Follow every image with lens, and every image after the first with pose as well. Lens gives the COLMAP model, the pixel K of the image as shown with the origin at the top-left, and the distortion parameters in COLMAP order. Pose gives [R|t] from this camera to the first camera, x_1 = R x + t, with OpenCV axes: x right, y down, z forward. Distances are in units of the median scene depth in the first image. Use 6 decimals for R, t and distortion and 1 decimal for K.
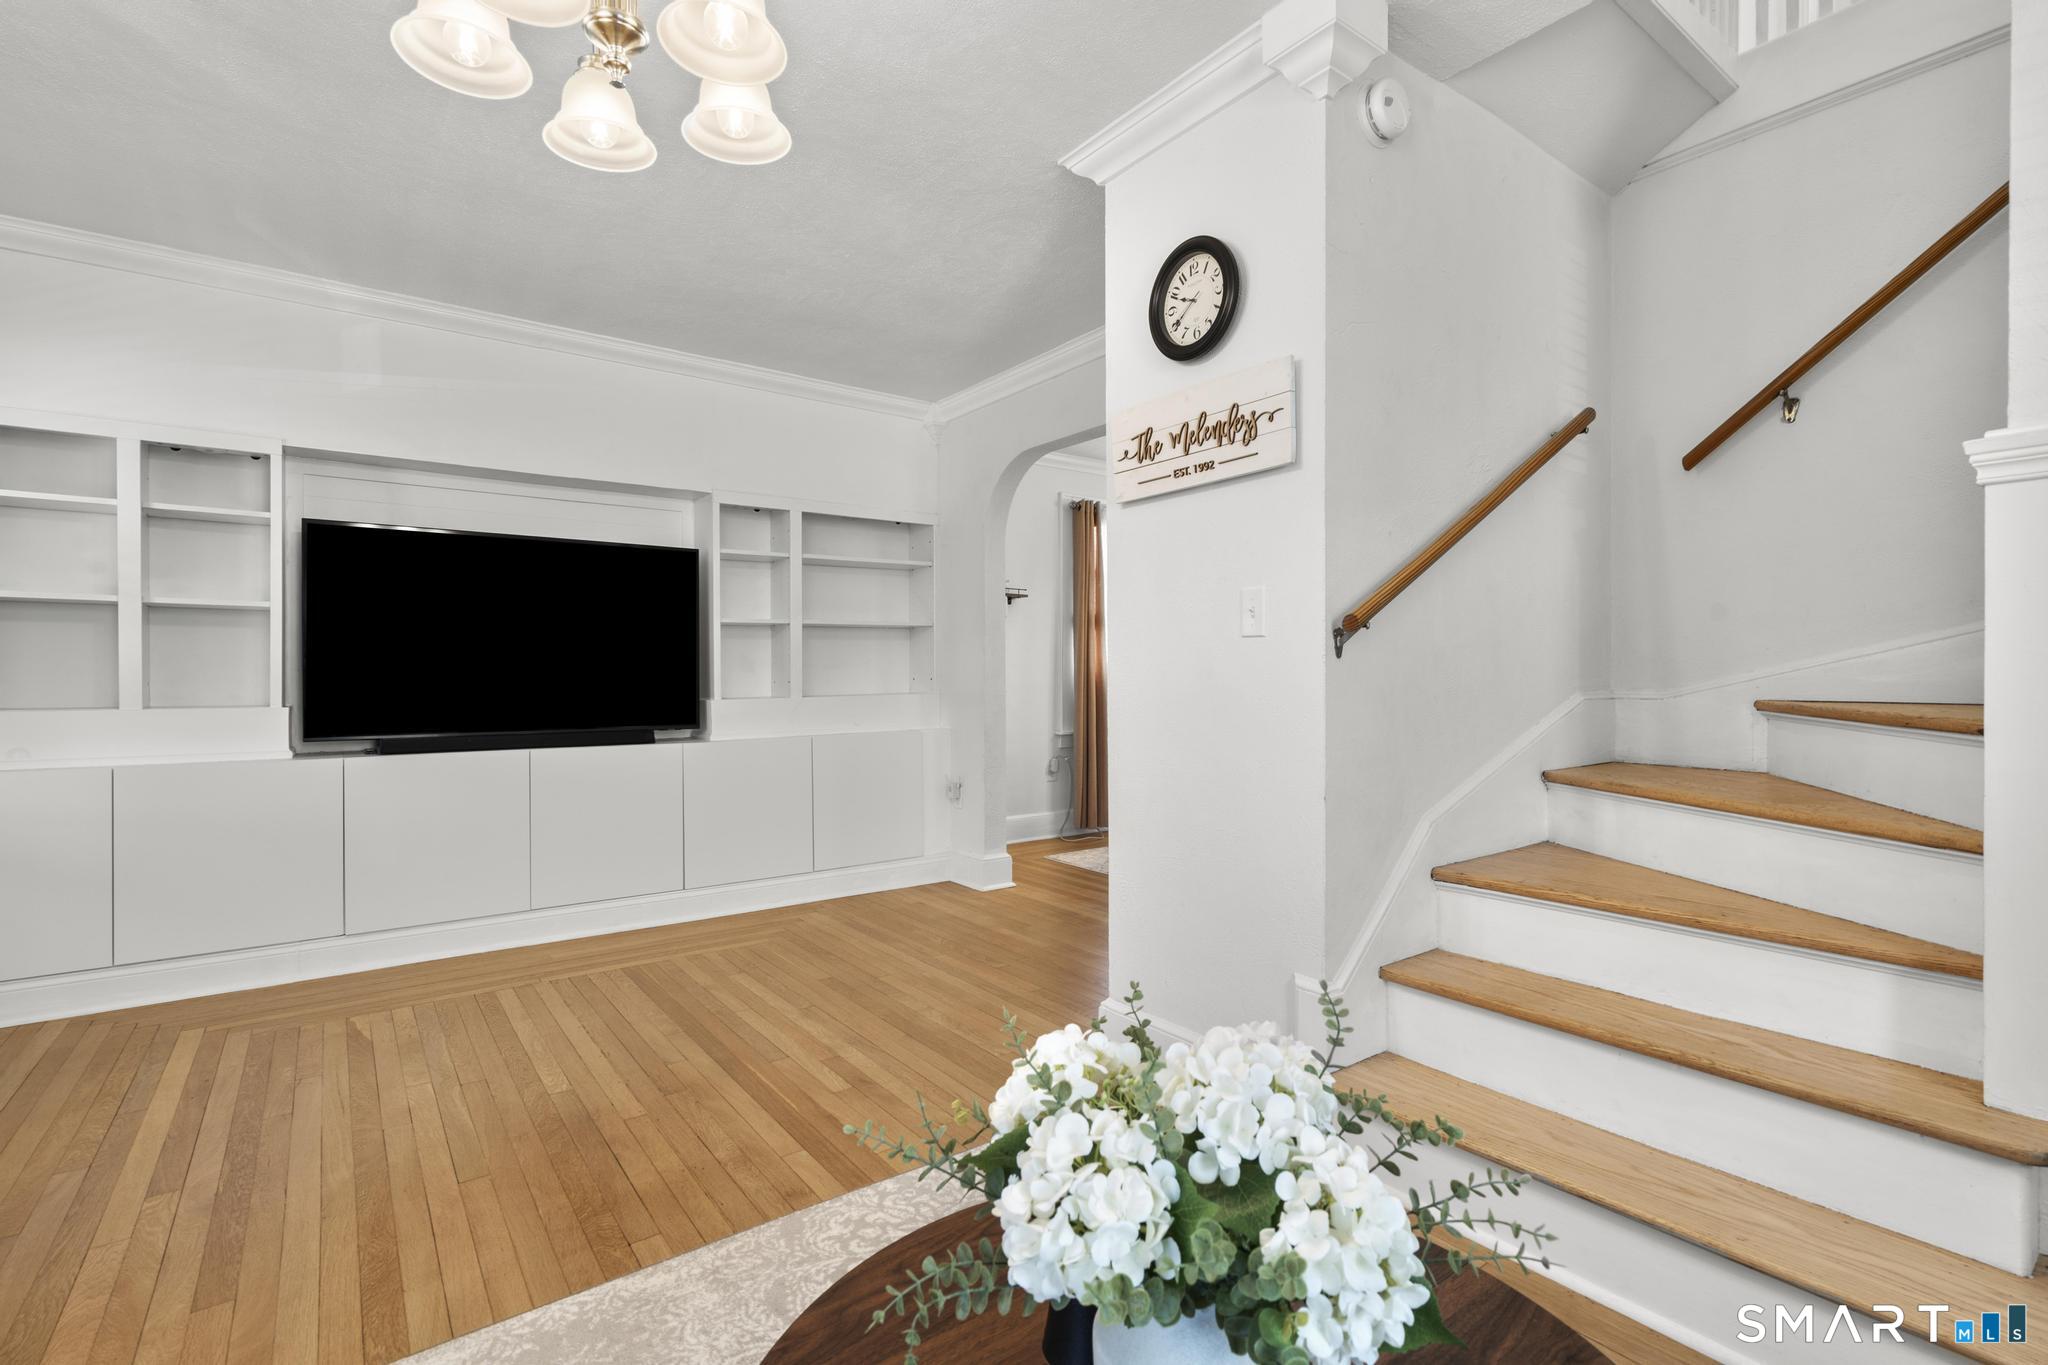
lens RADIAL K [[938.3, 0, 1031.1], [0, 938.3, 680.6], [0, 0, 1]] dist [-0.003229, 0.003757]
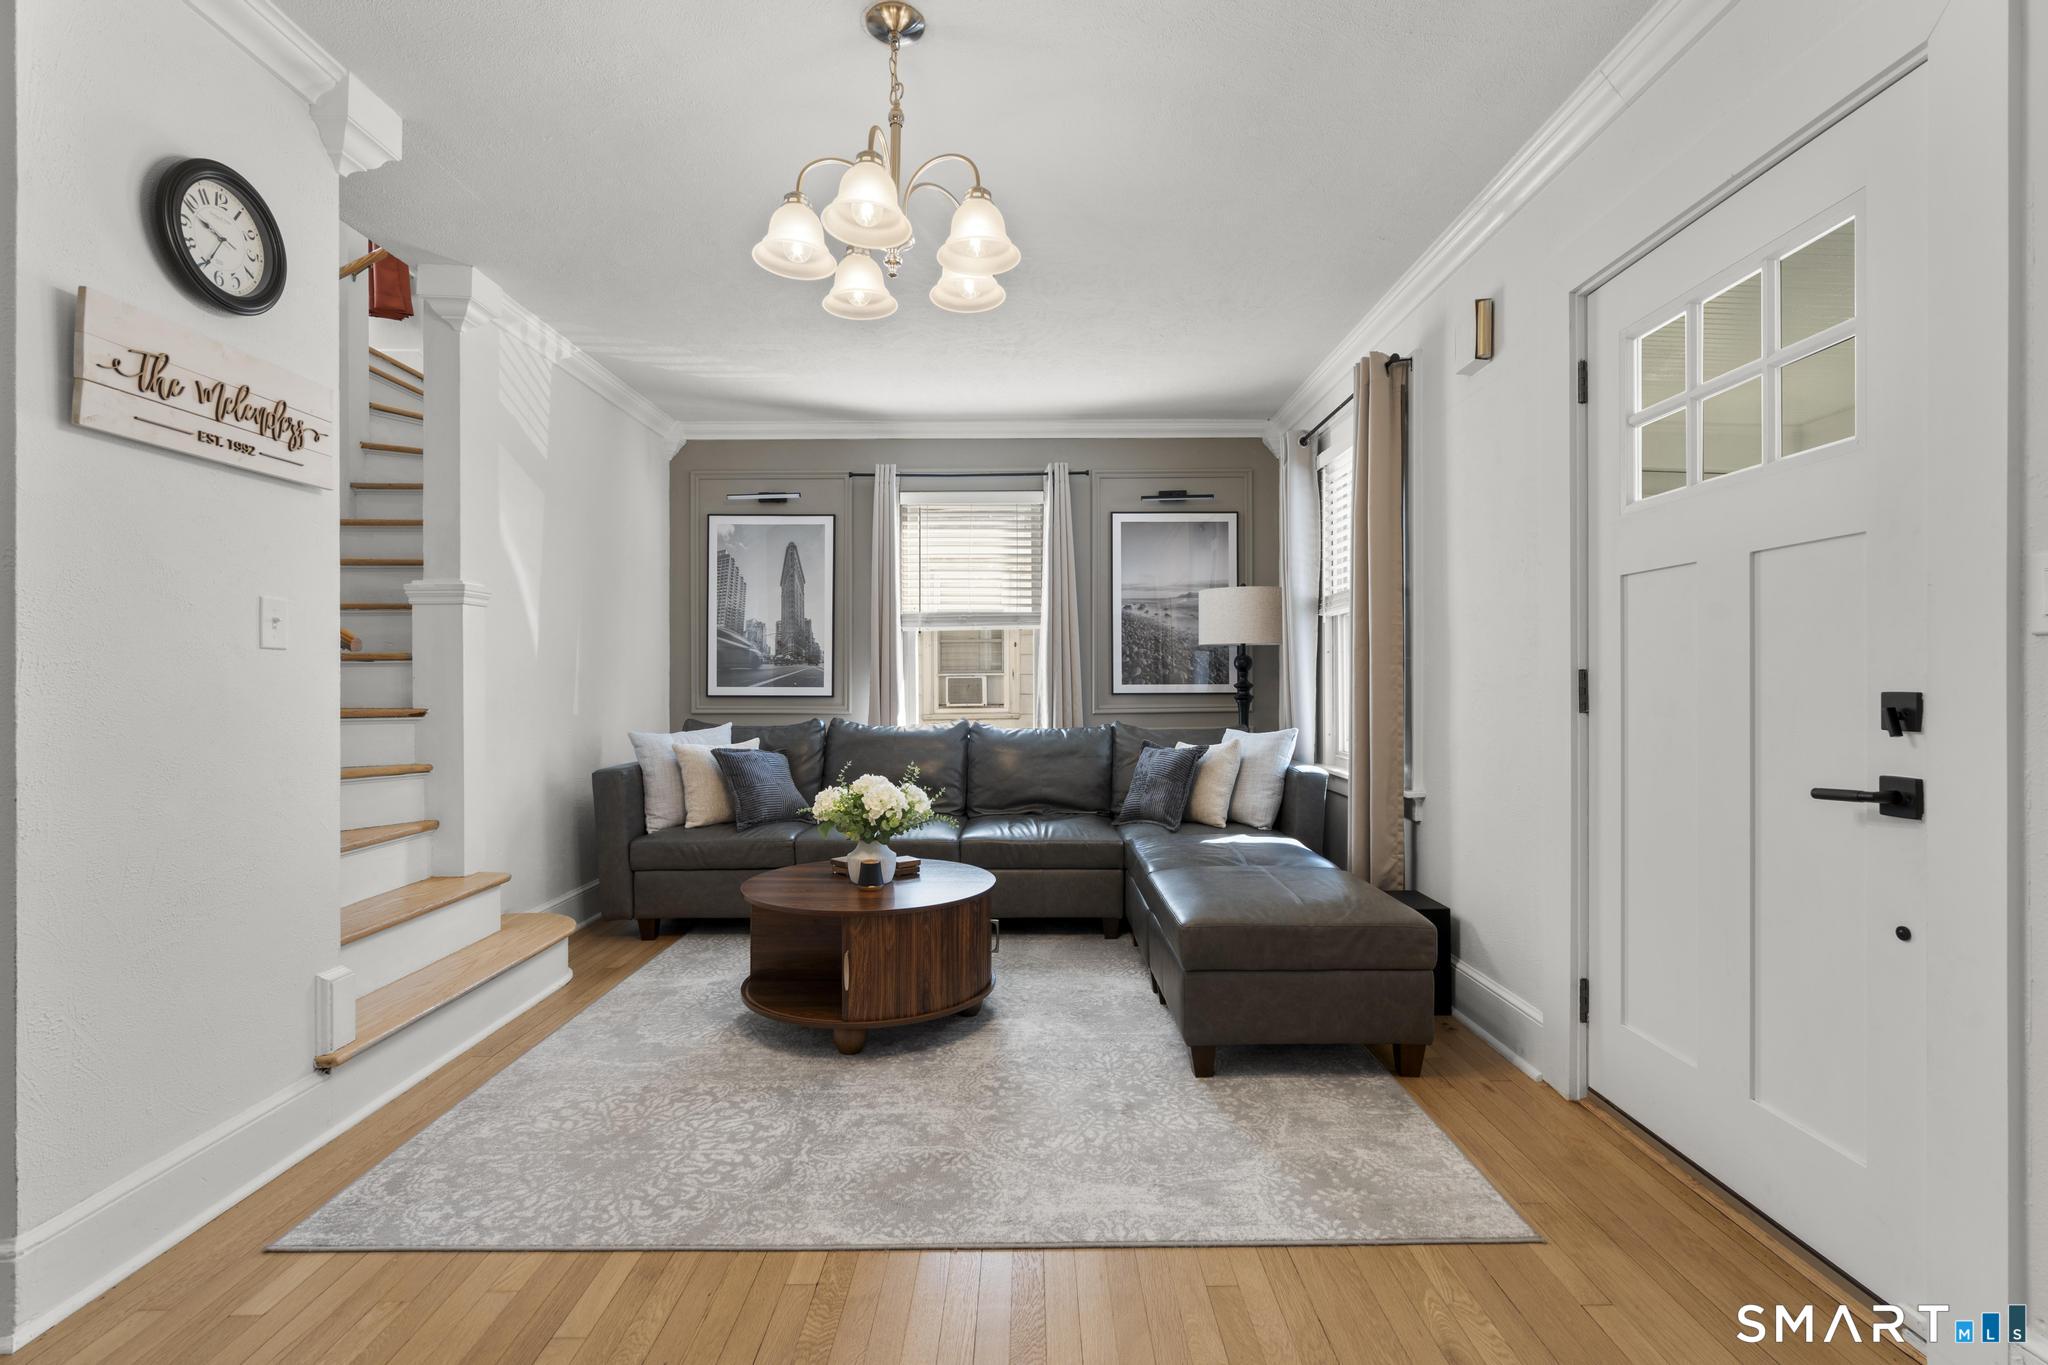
lens RADIAL K [[924.5, 0, 1032.4], [0, 924.5, 681.6], [0, 0, 1]] dist [-0.001233, 0.001437]
pose [[-0.803134, 0.005163, 0.595777, -0.844024], [0.009581, 0.999945, 0.004250, -0.009633], [-0.595722, 0.009121, -0.803139, 1.170646]]
